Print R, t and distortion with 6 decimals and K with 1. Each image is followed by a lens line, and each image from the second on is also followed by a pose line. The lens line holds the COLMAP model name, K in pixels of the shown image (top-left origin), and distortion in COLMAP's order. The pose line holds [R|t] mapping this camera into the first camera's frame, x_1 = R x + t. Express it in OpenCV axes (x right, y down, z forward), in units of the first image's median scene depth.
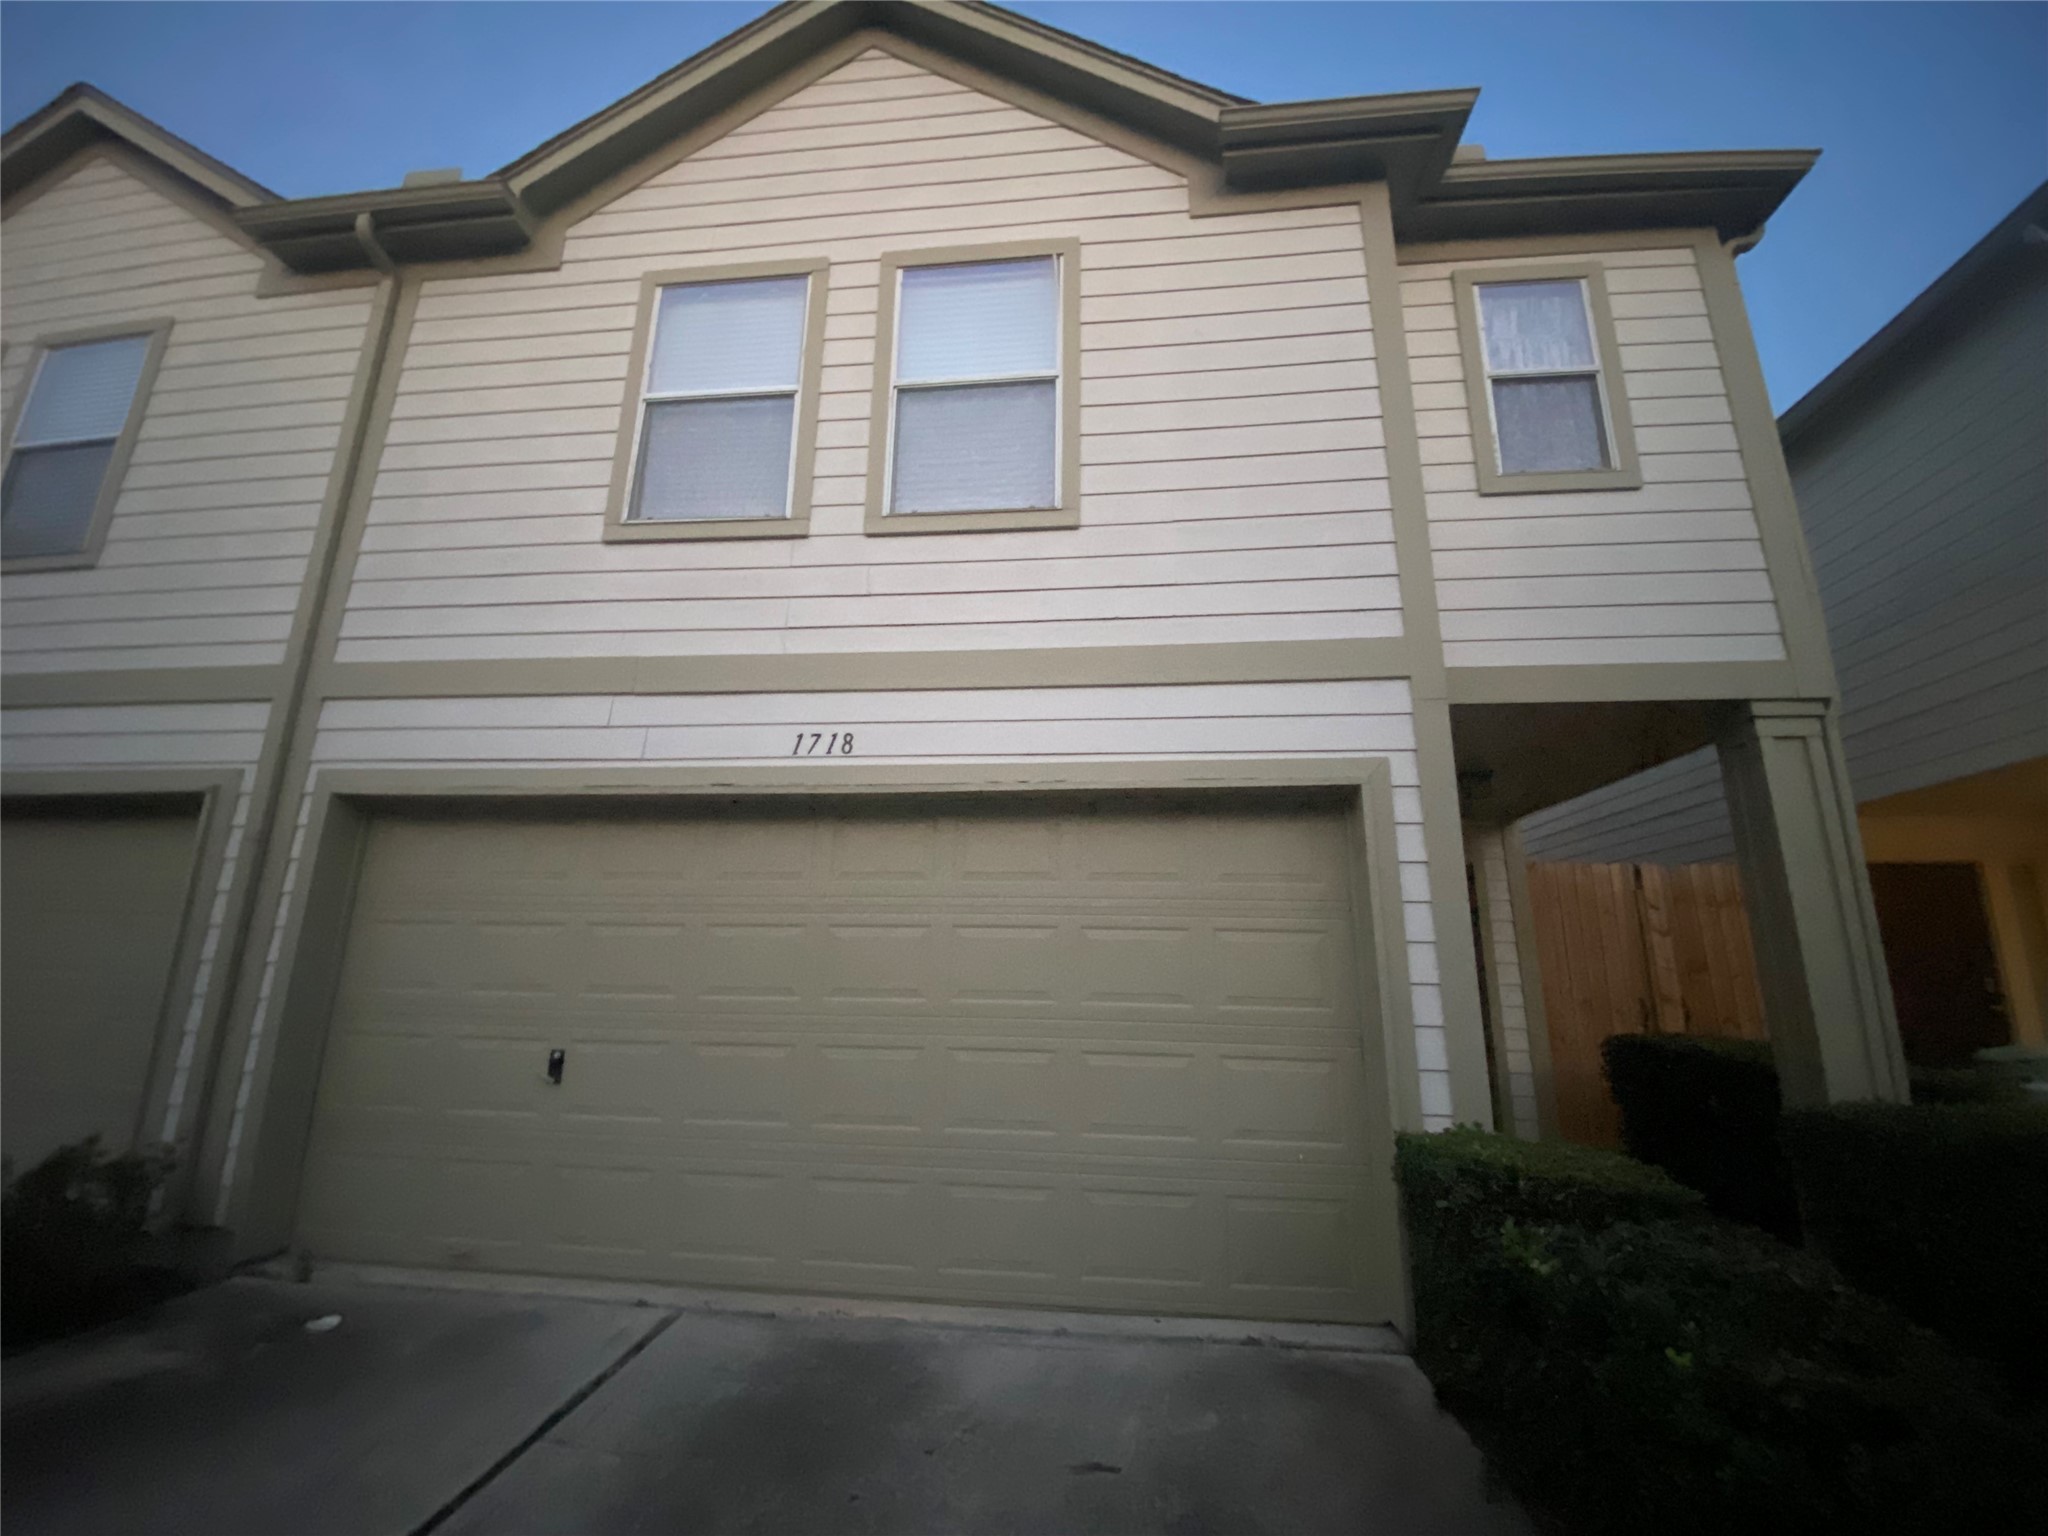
lens RADIAL K [[841.9, 0, 1011.8], [0, 841.9, 760.2], [0, 0, 1]] dist [-0.003296, -0.003857]
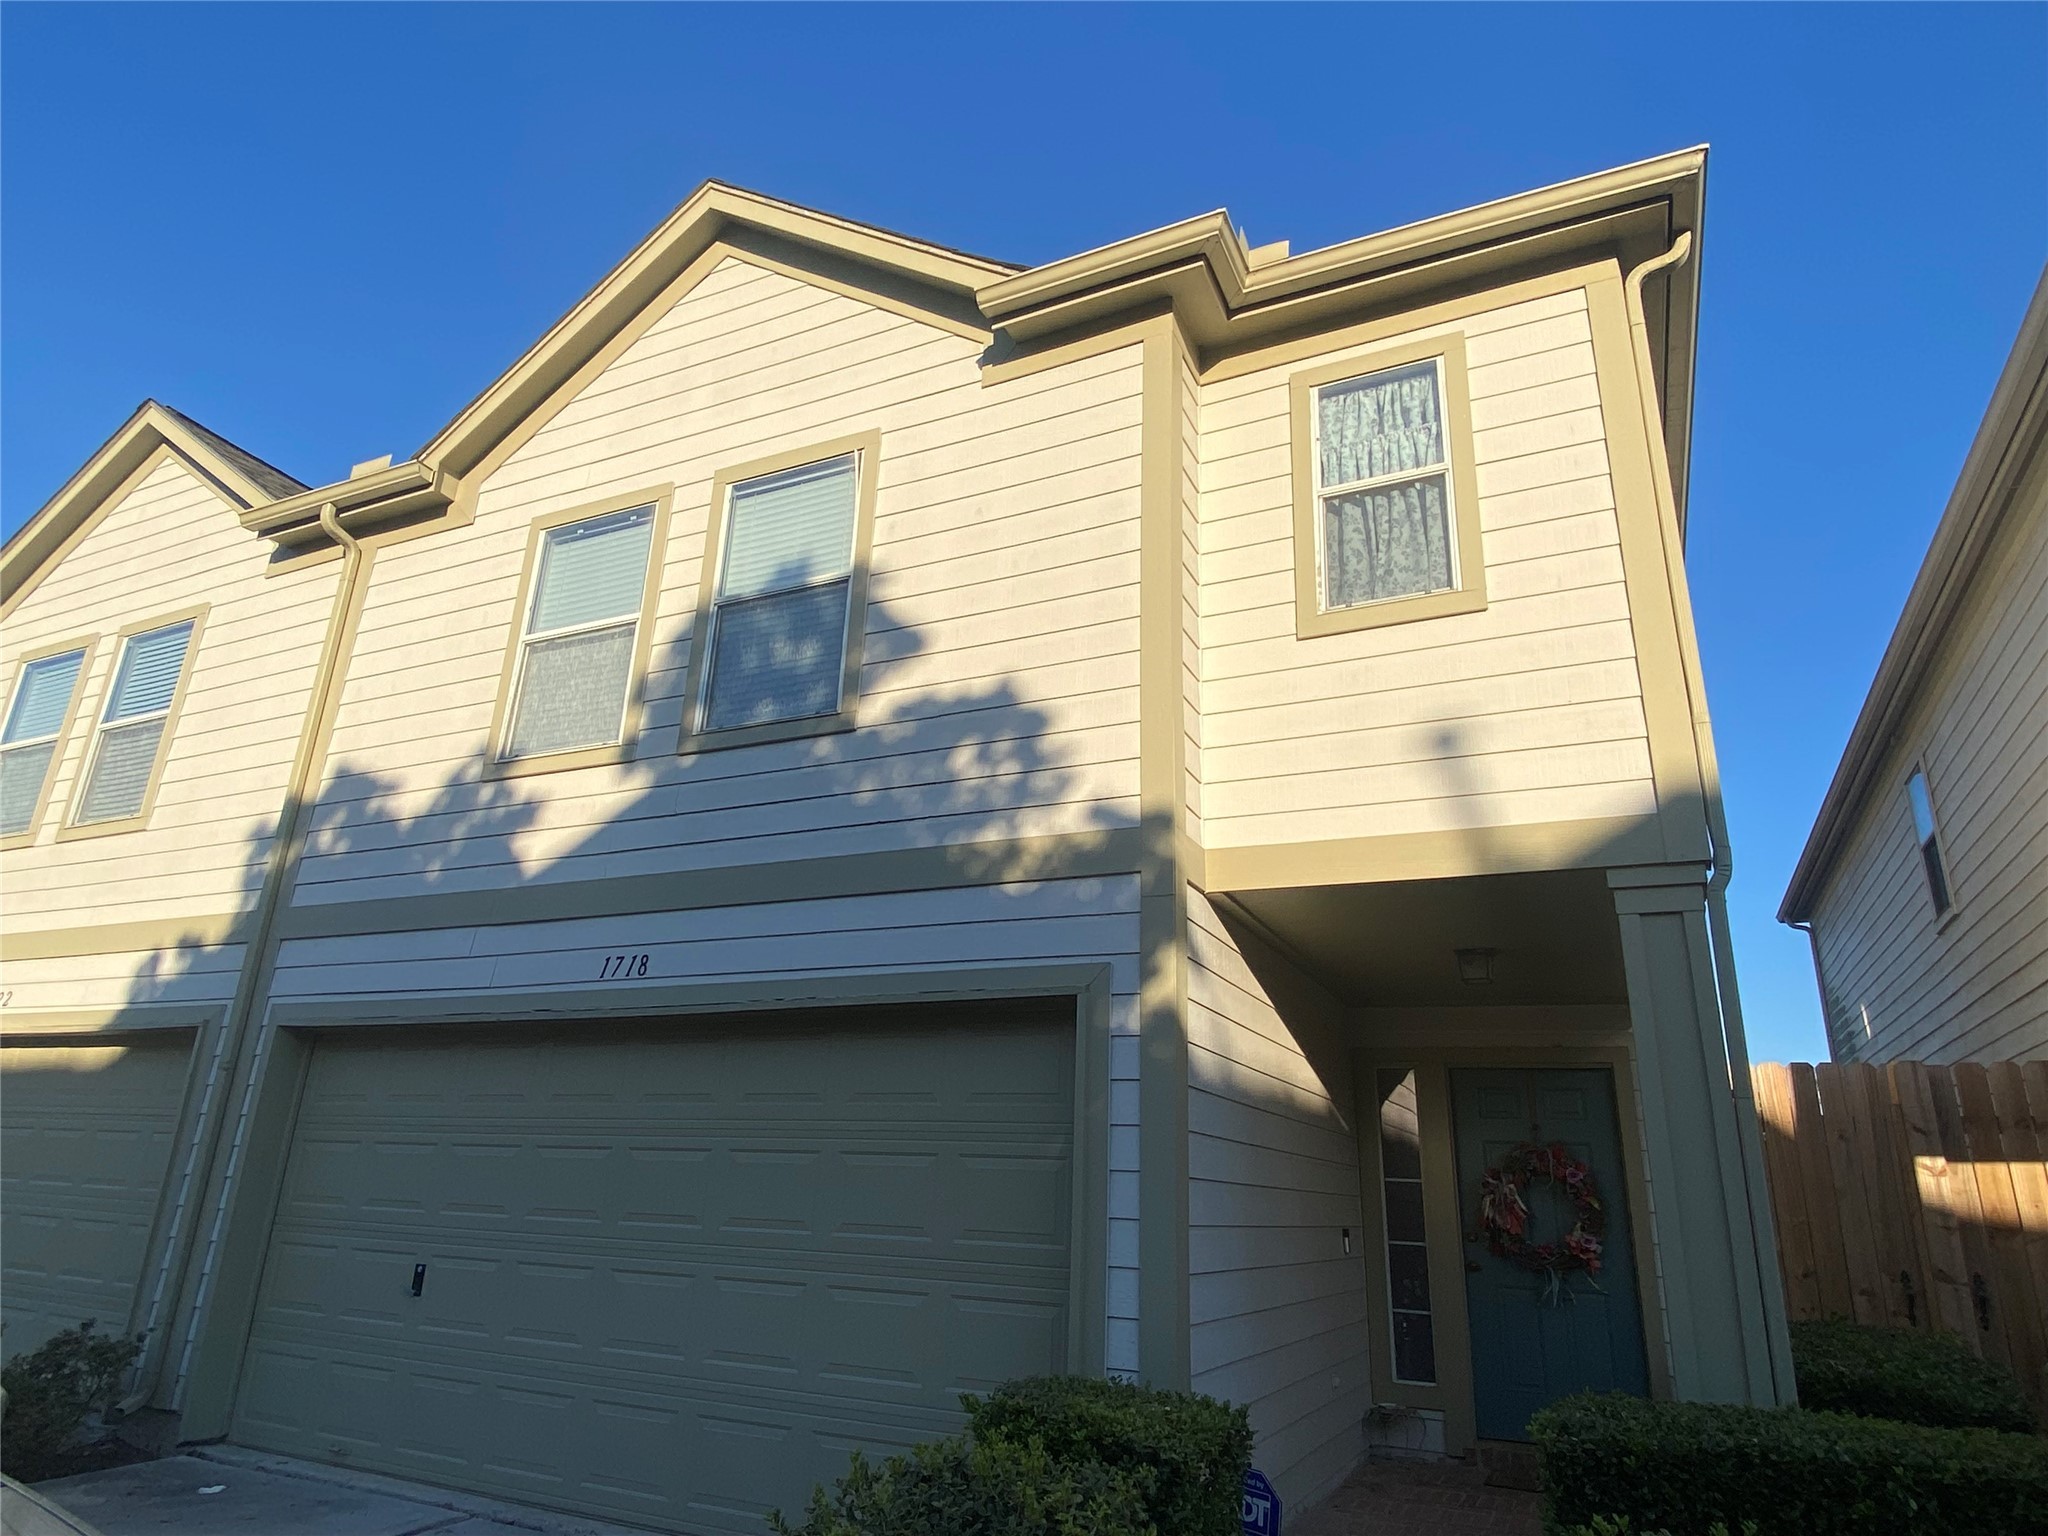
lens RADIAL K [[1224.3, 0, 1031.6], [0, 1224.3, 762.9], [0, 0, 1]] dist [0.017646, -0.015063]
pose [[0.943175, -0.089153, -0.320115, 0.714541], [0.055601, 0.992097, -0.112482, -0.066774], [0.327613, 0.088291, 0.940678, -0.266807]]
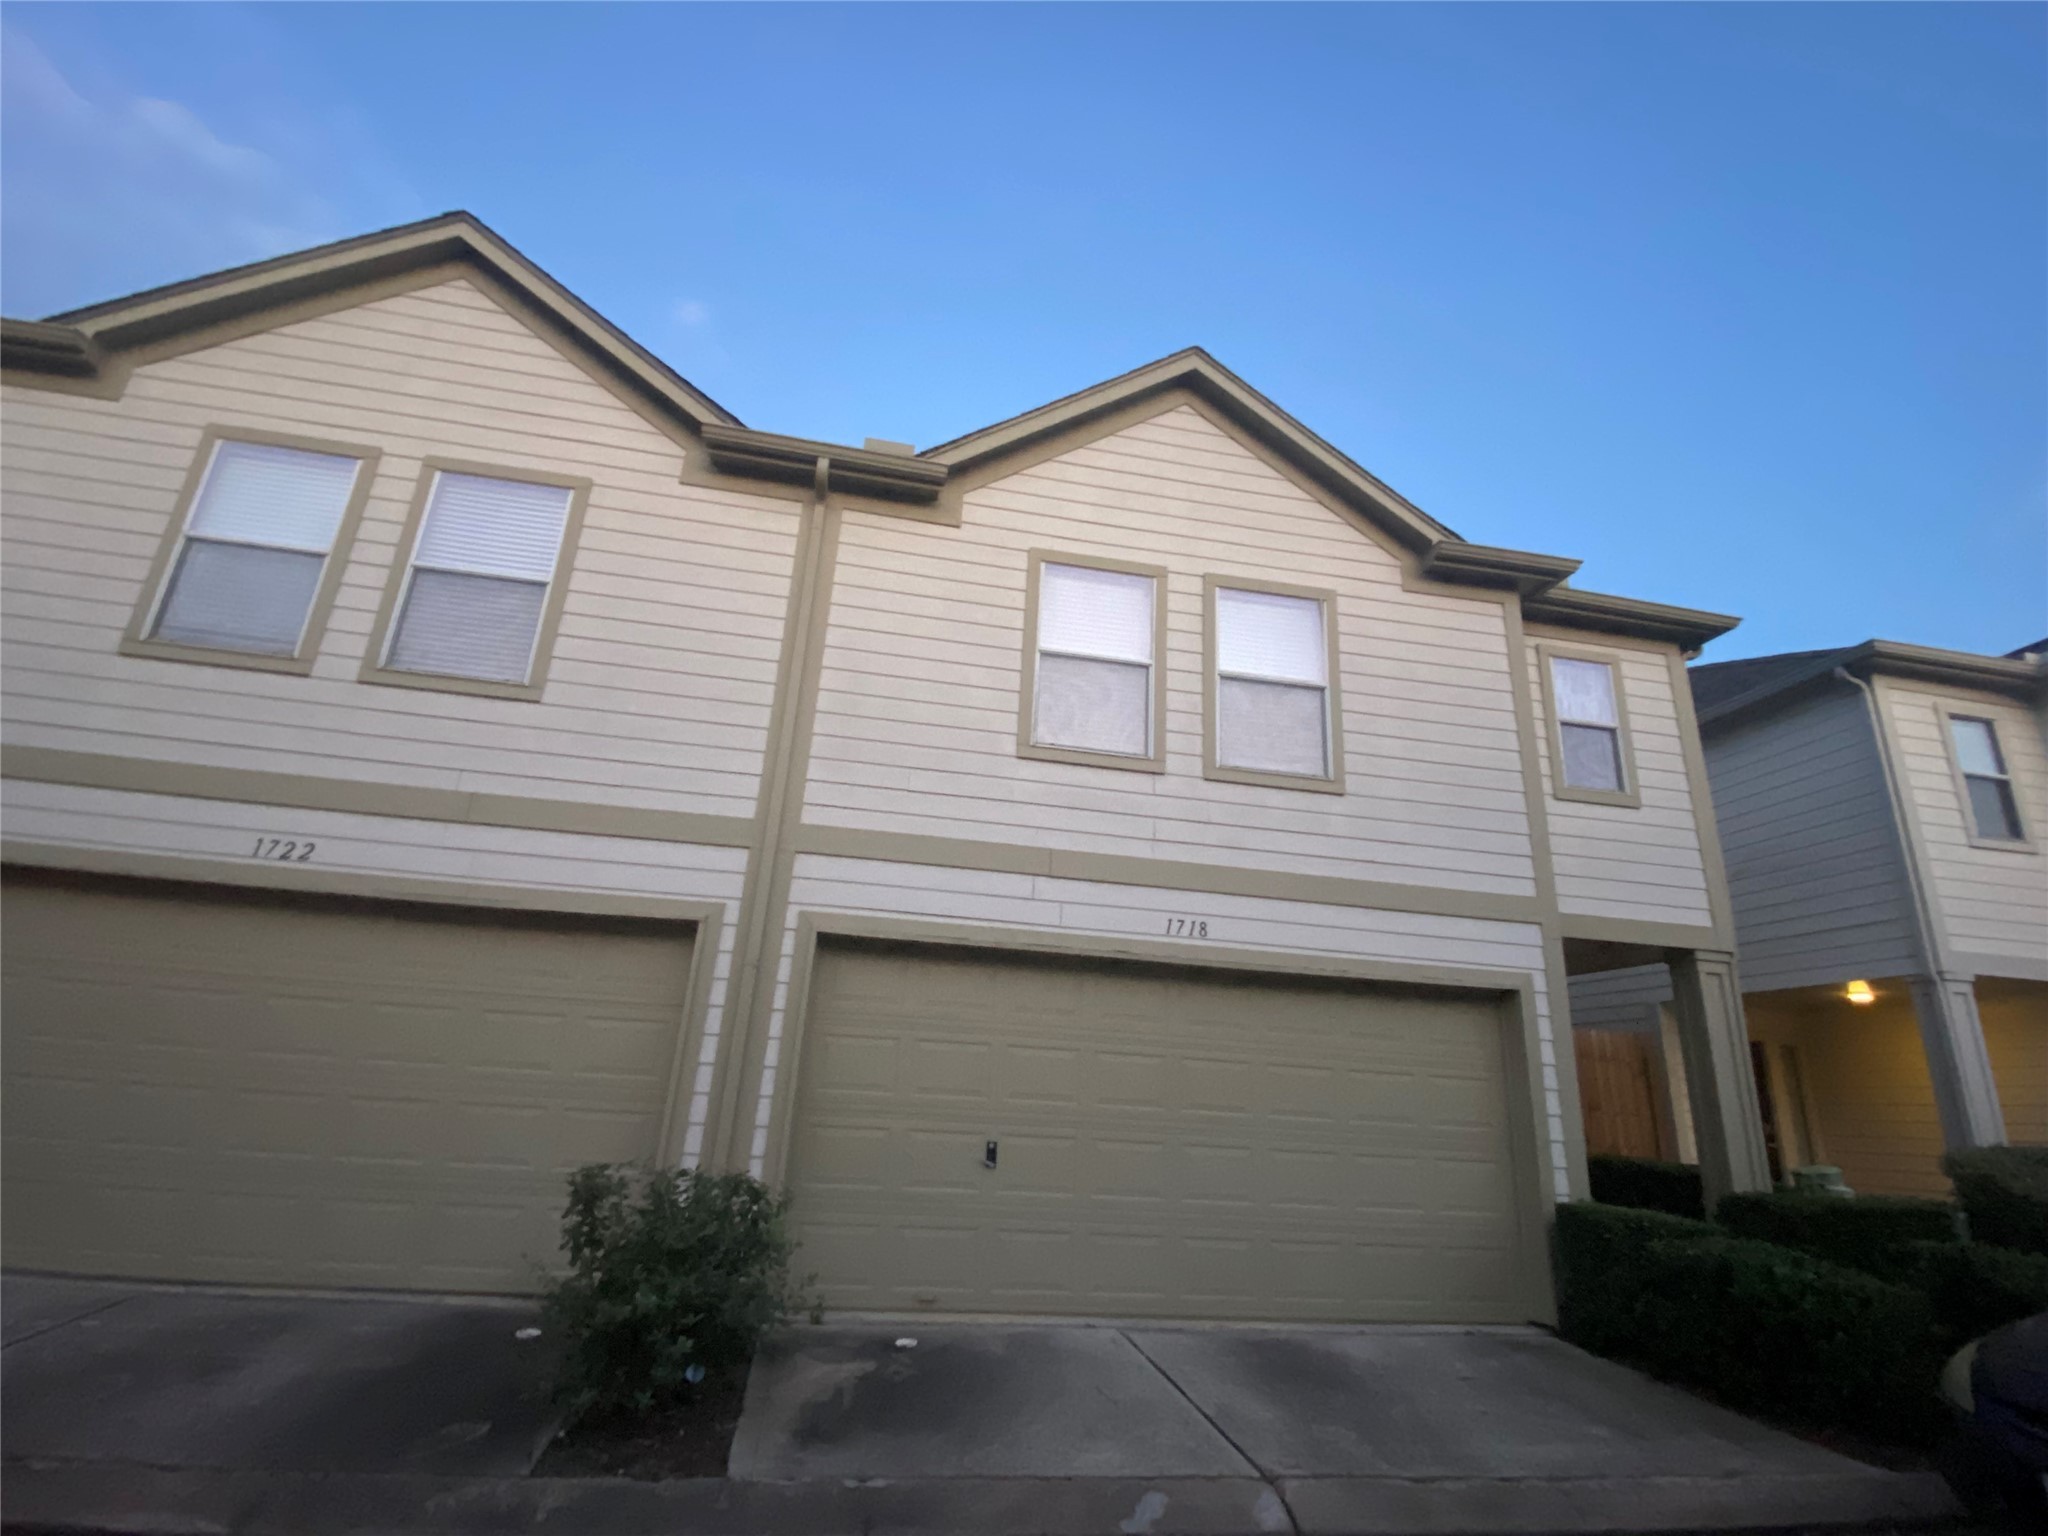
lens RADIAL K [[962.2, 0, 1018.9], [0, 962.2, 773.0], [0, 0, 1]] dist [0.003524, -0.004784]
pose [[0.960317, 0.126687, 0.248477, -0.886937], [-0.107116, 0.990090, -0.090819, -0.096727], [-0.257520, 0.060600, 0.964371, -0.495156]]
